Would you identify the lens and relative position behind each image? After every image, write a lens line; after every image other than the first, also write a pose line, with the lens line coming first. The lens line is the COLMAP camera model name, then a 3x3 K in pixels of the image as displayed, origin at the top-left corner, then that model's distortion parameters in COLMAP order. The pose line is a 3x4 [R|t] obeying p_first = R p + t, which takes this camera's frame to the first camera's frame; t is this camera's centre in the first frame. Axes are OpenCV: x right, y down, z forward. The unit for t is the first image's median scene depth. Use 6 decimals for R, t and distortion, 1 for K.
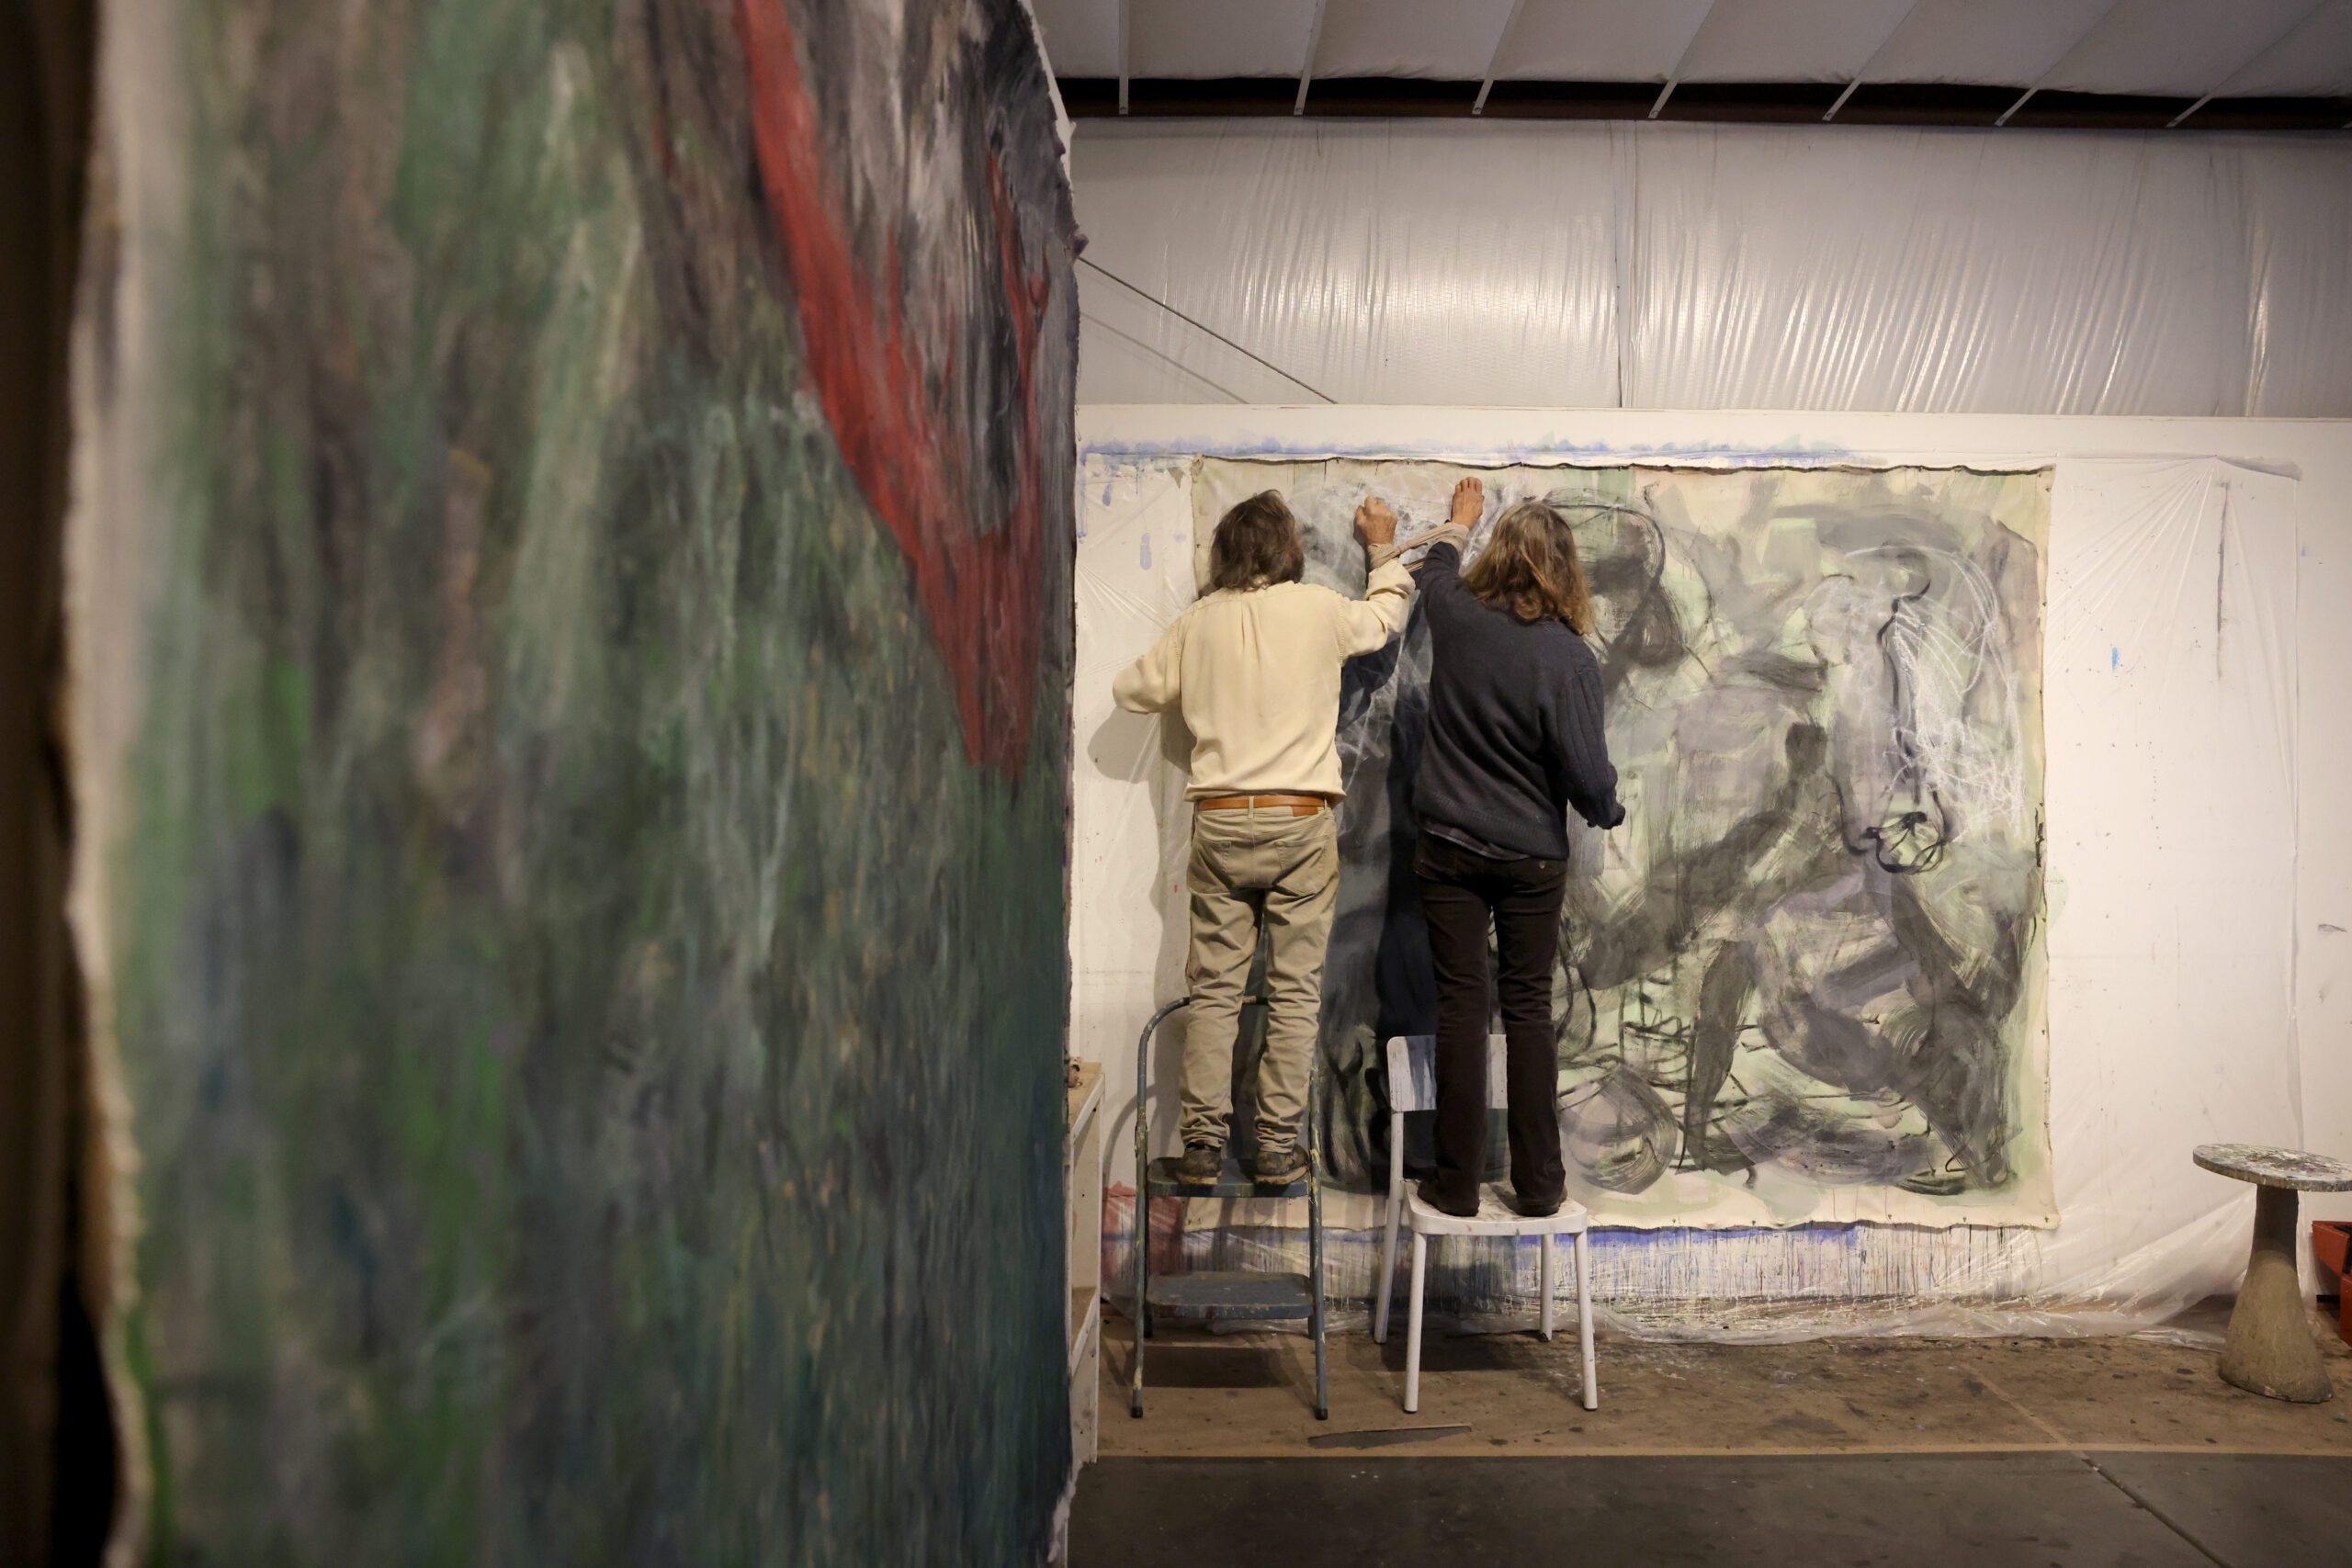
lens RADIAL K [[1645.5, 0, 1176.0], [0, 1645.5, 784.0], [0, 0, 1]] dist [-0.043252, 0.077365]
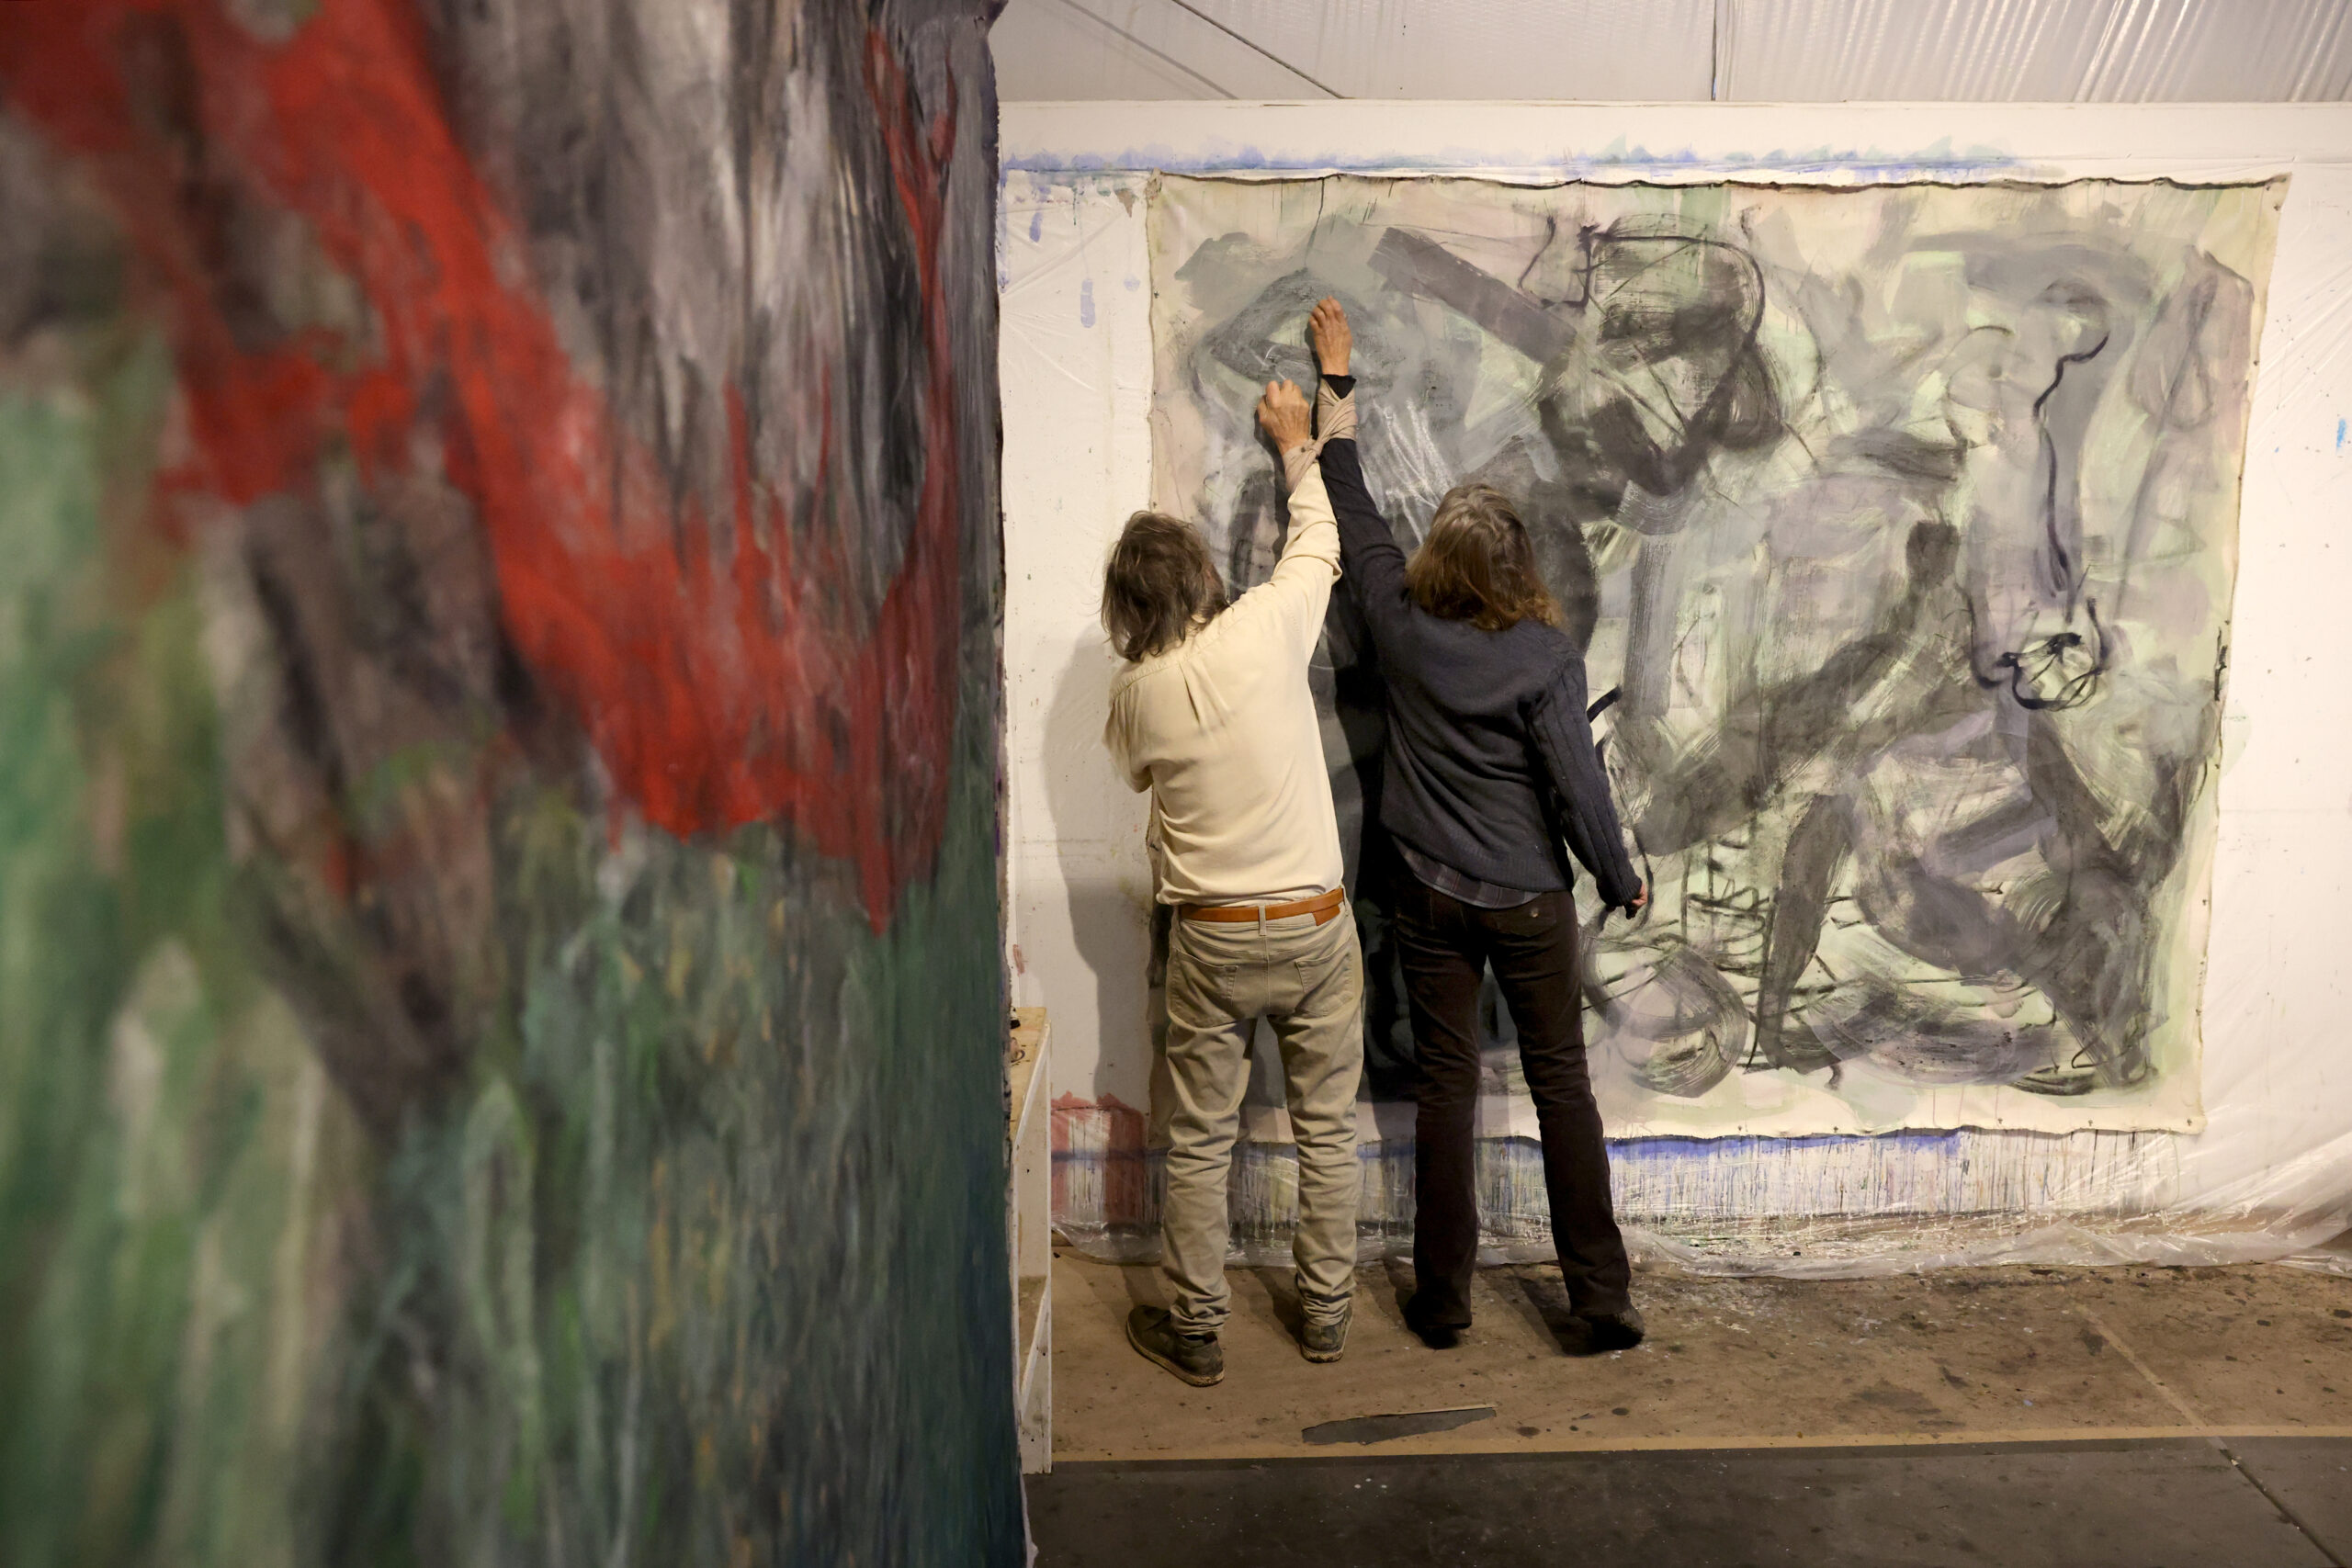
lens RADIAL K [[2006.1, 0, 1176.0], [0, 2006.1, 784.0], [0, 0, 1]] dist [-0.000957, 0.071973]
pose [[0.999578, -0.014754, 0.025022, -0.004028], [0.009850, 0.982530, 0.185842, -0.096043], [-0.027327, -0.185517, 0.982261, 0.041751]]
